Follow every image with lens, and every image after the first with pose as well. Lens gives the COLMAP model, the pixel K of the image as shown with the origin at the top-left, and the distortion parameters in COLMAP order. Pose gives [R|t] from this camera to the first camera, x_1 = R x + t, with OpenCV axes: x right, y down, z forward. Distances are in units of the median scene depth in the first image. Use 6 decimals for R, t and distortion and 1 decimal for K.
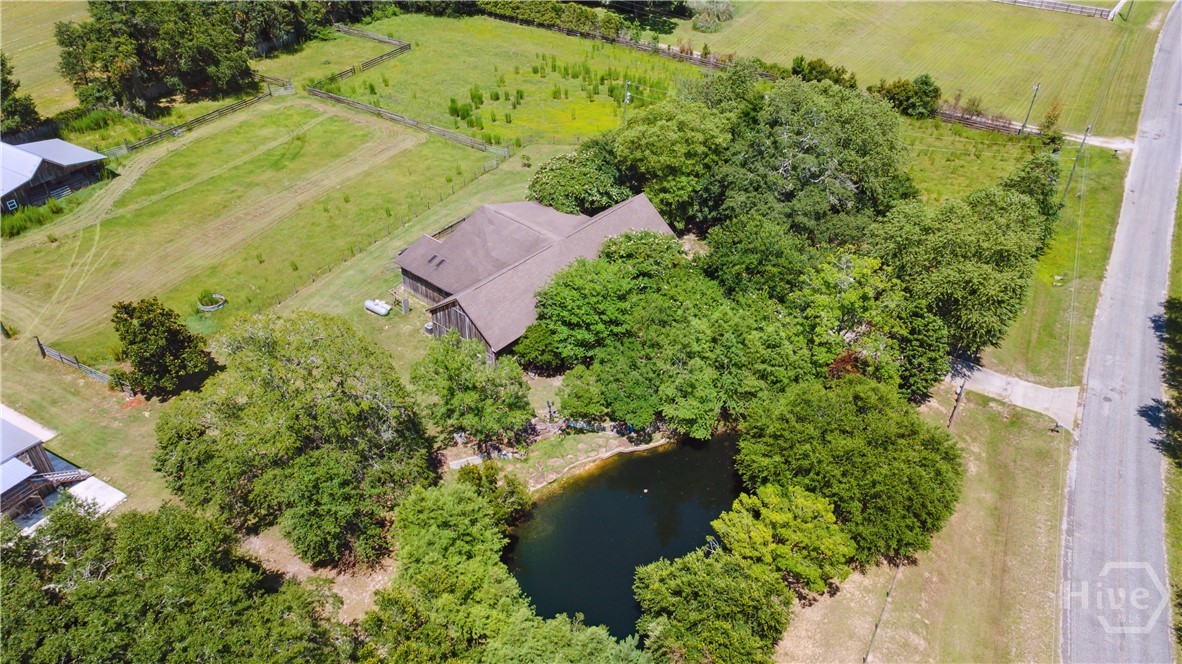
lens RADIAL K [[873.9, 0, 591.0], [0, 873.9, 332.0], [0, 0, 1]] dist [0.005602, 0.075878]
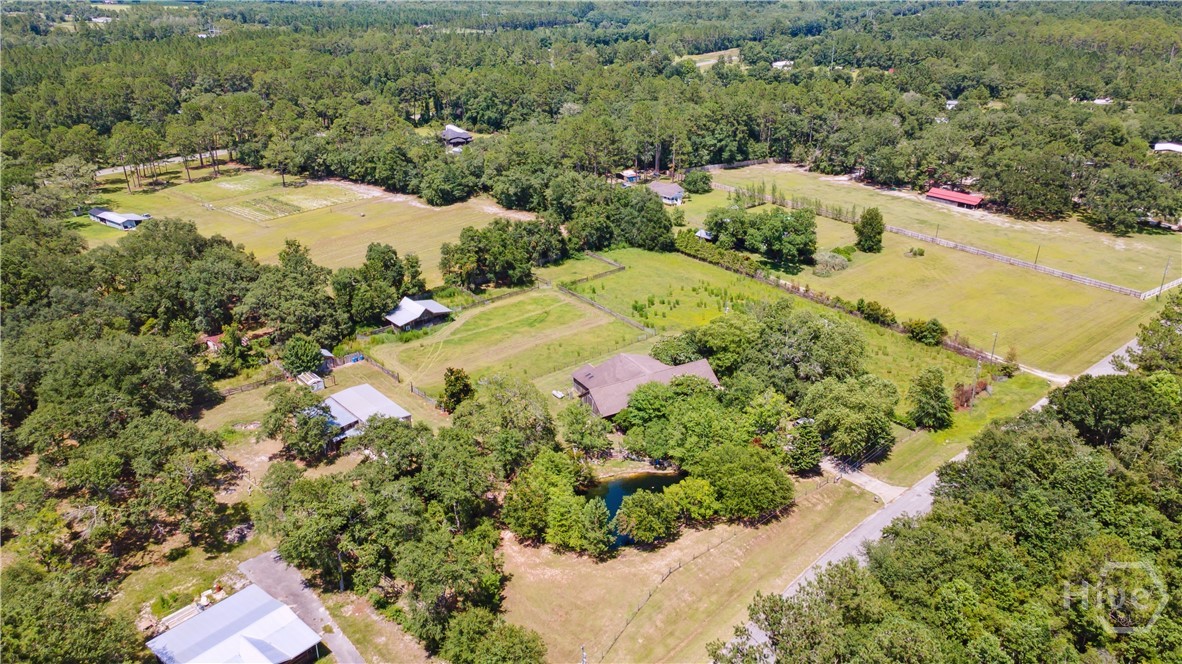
lens RADIAL K [[873.9, 0, 591.0], [0, 873.9, 332.0], [0, 0, 1]] dist [0.005602, 0.075878]
pose [[0.945080, 0.116757, -0.305273, 0.305525], [-0.182988, 0.962925, -0.198218, 0.156719], [0.270811, 0.243193, 0.931407, -0.637539]]
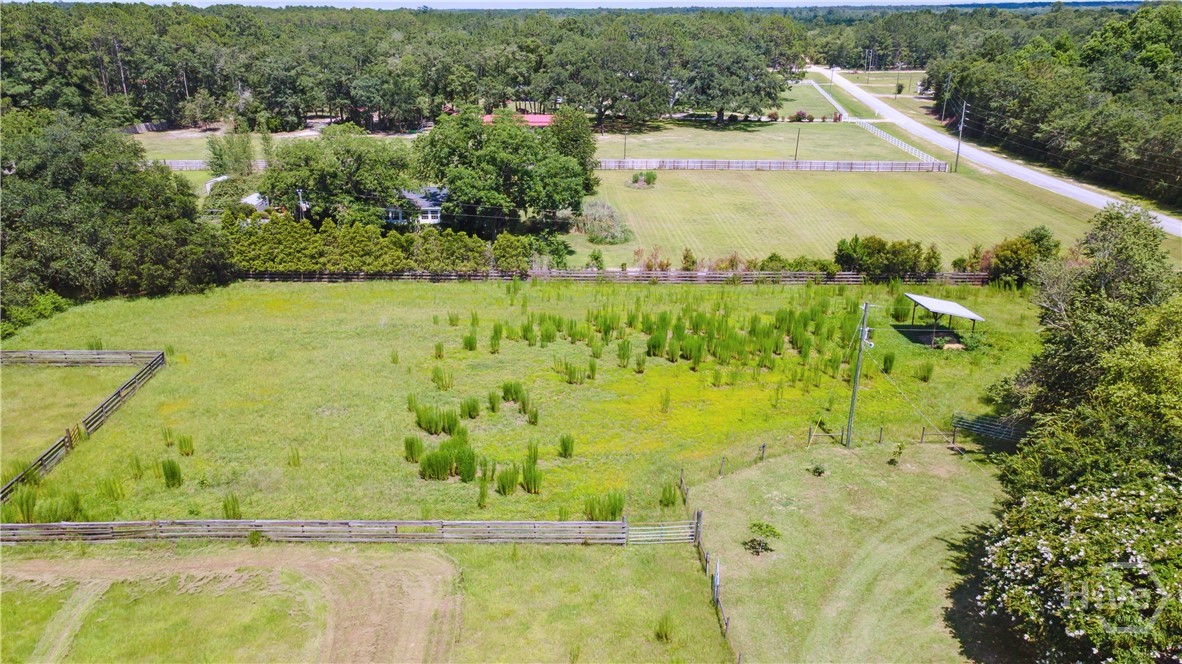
lens RADIAL K [[873.9, 0, 591.0], [0, 873.9, 332.0], [0, 0, 1]] dist [0.005602, 0.075878]
pose [[0.839169, -0.201322, 0.505237, -0.302348], [0.333789, 0.924078, -0.186187, -0.221917], [-0.429394, 0.324885, 0.842657, 0.640475]]
